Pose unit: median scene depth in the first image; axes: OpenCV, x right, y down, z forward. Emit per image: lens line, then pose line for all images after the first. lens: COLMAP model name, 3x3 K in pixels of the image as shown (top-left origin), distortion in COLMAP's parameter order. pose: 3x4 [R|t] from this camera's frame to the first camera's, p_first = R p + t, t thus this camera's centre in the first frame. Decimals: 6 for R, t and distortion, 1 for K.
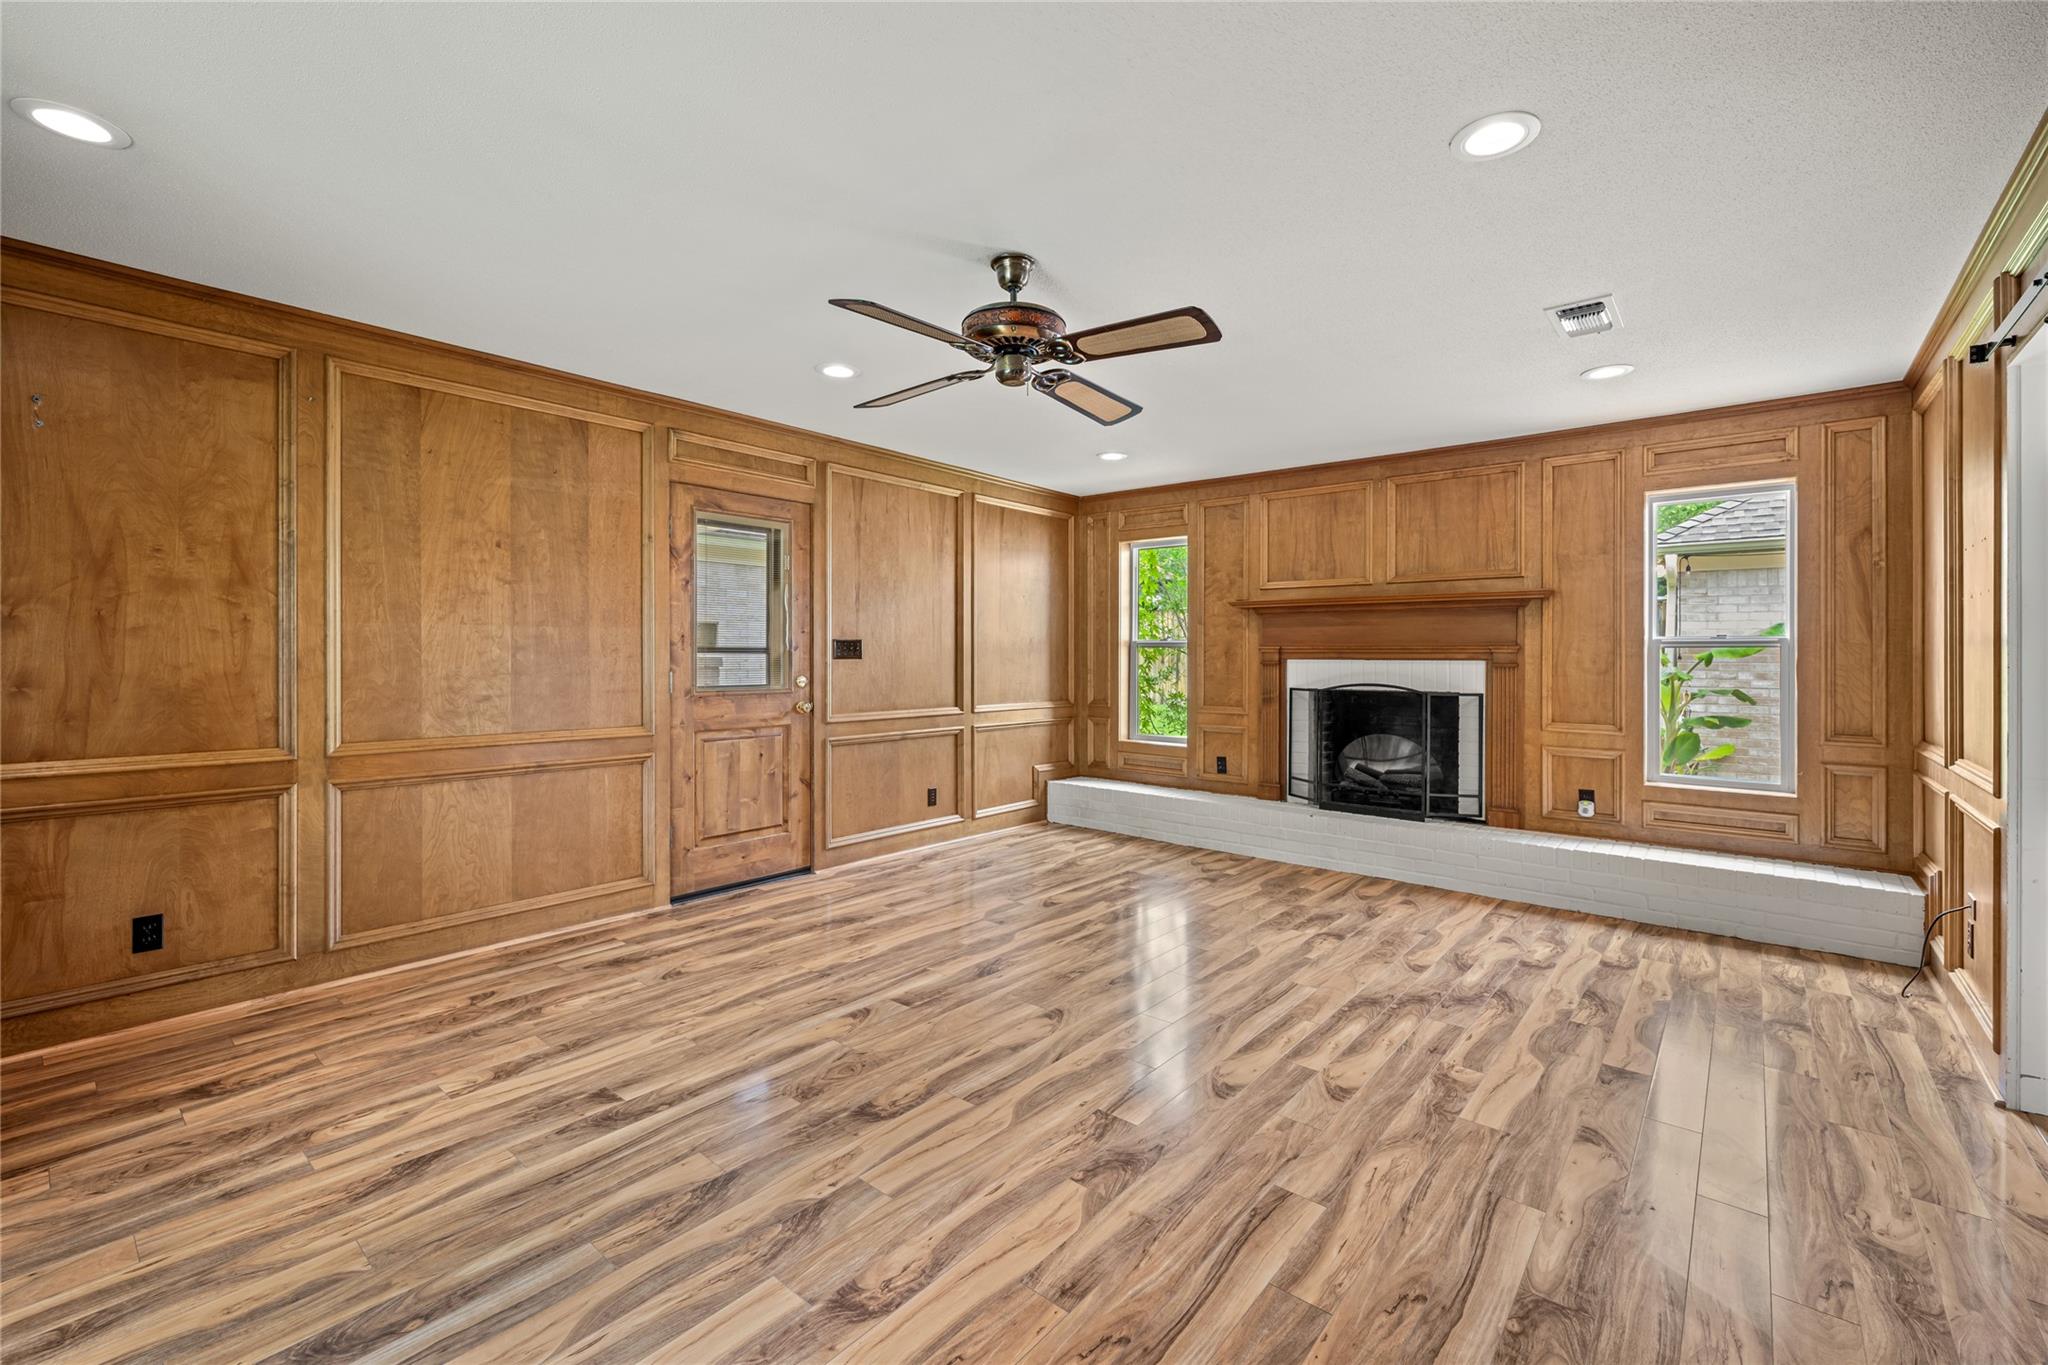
lens RADIAL K [[892.3, 0, 1032.9], [0, 892.3, 645.3], [0, 0, 1]] dist [0.000838, -0.000420]
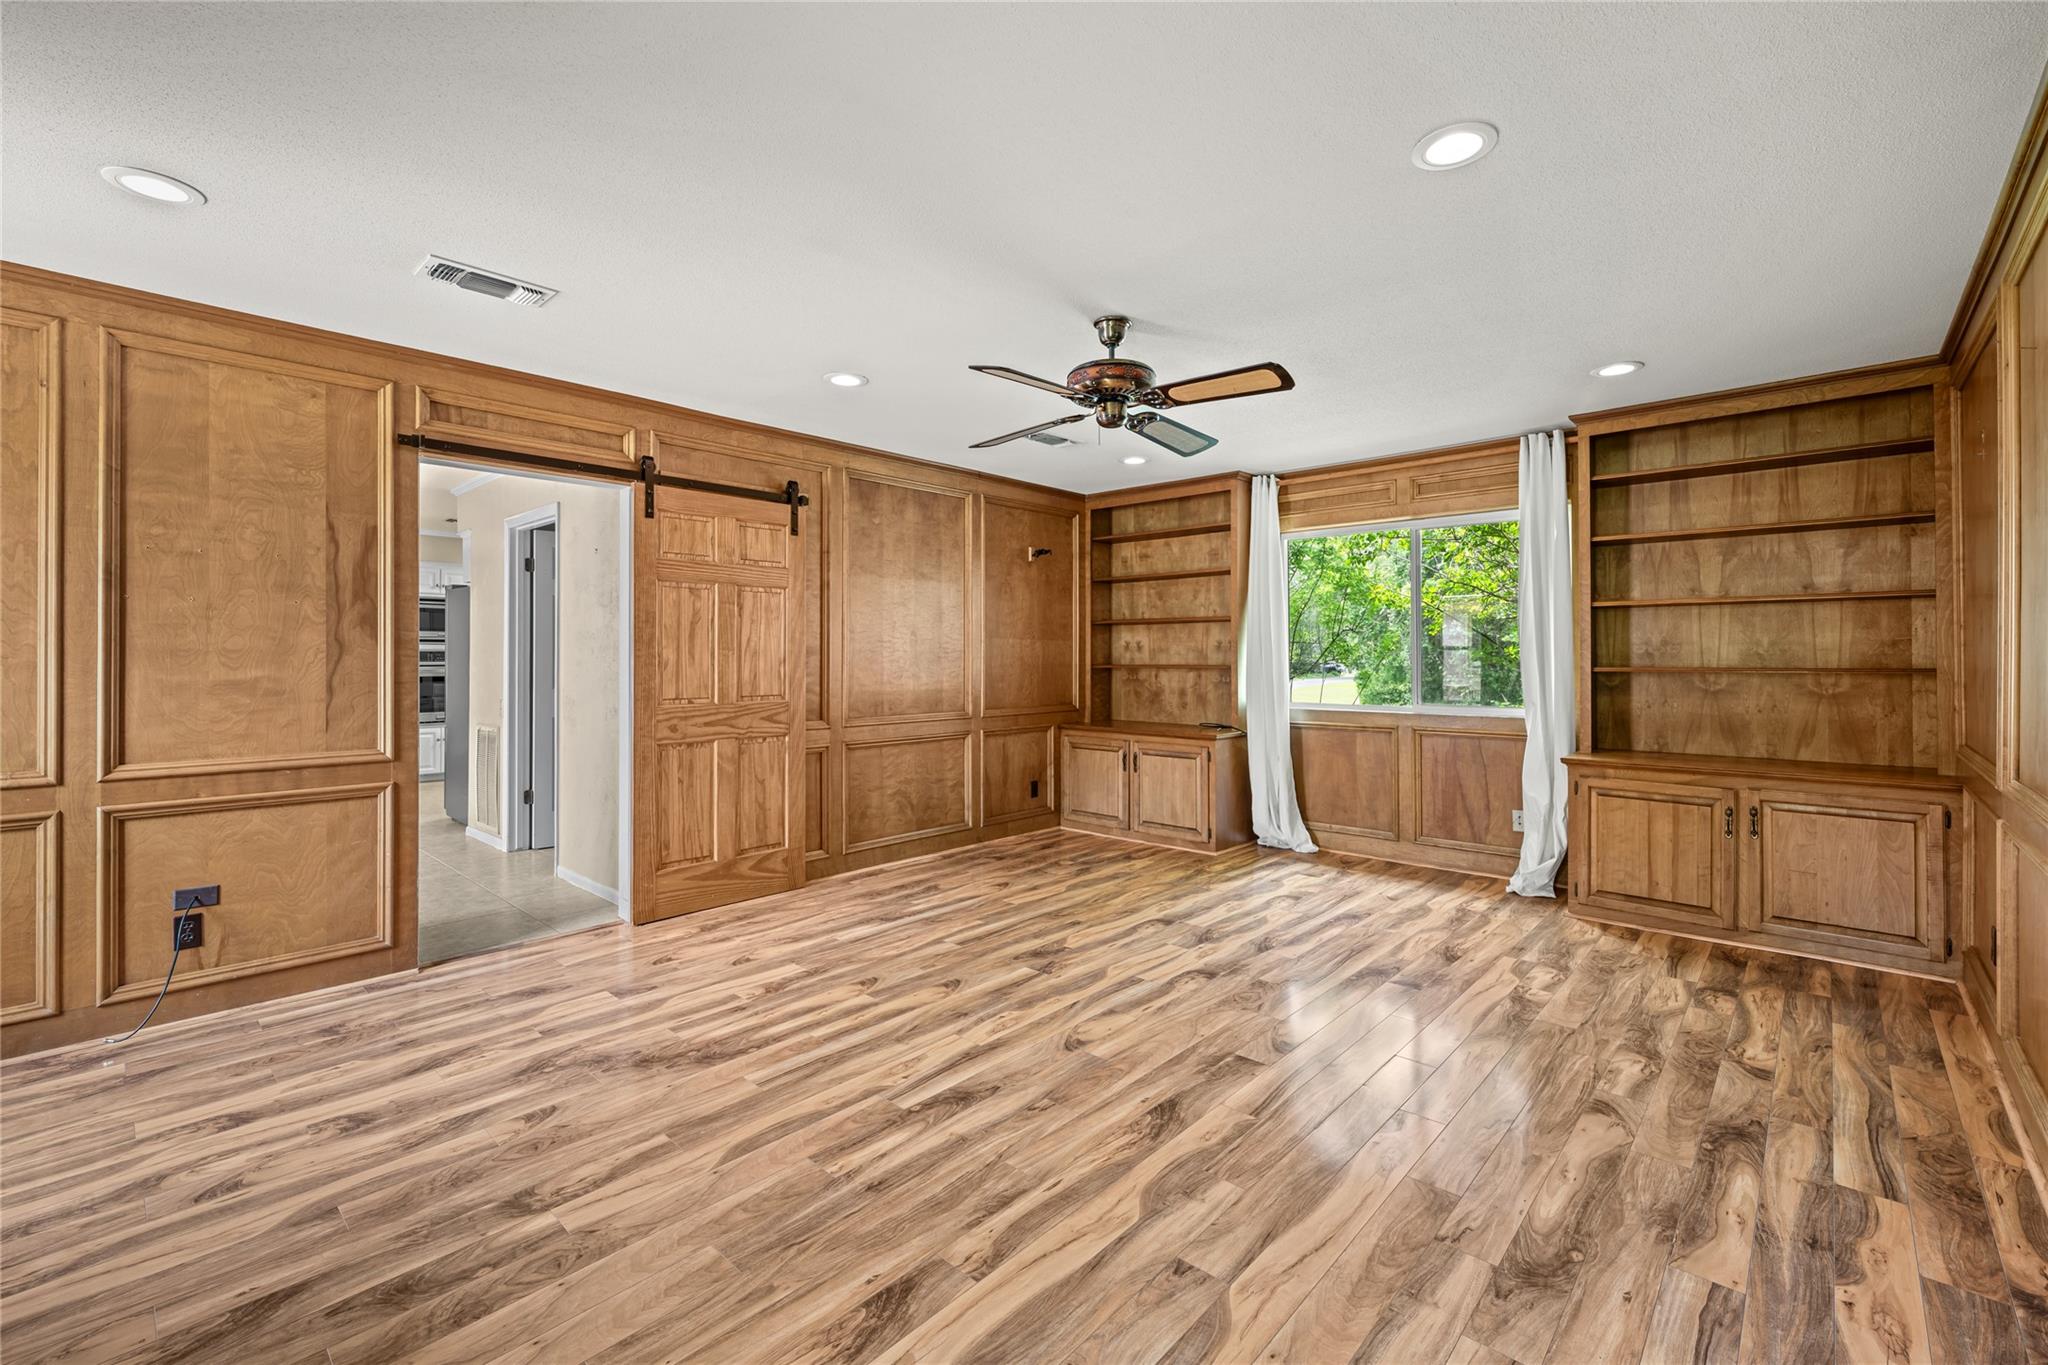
lens RADIAL K [[892.3, 0, 1025.4], [0, 892.3, 665.7], [0, 0, 1]] dist [0.000838, -0.000420]
pose [[-0.998195, -0.003827, 0.059934, 0.020760], [-0.003911, 0.999992, -0.001292, 0.017214], [-0.059929, -0.001524, -0.998201, 1.975792]]
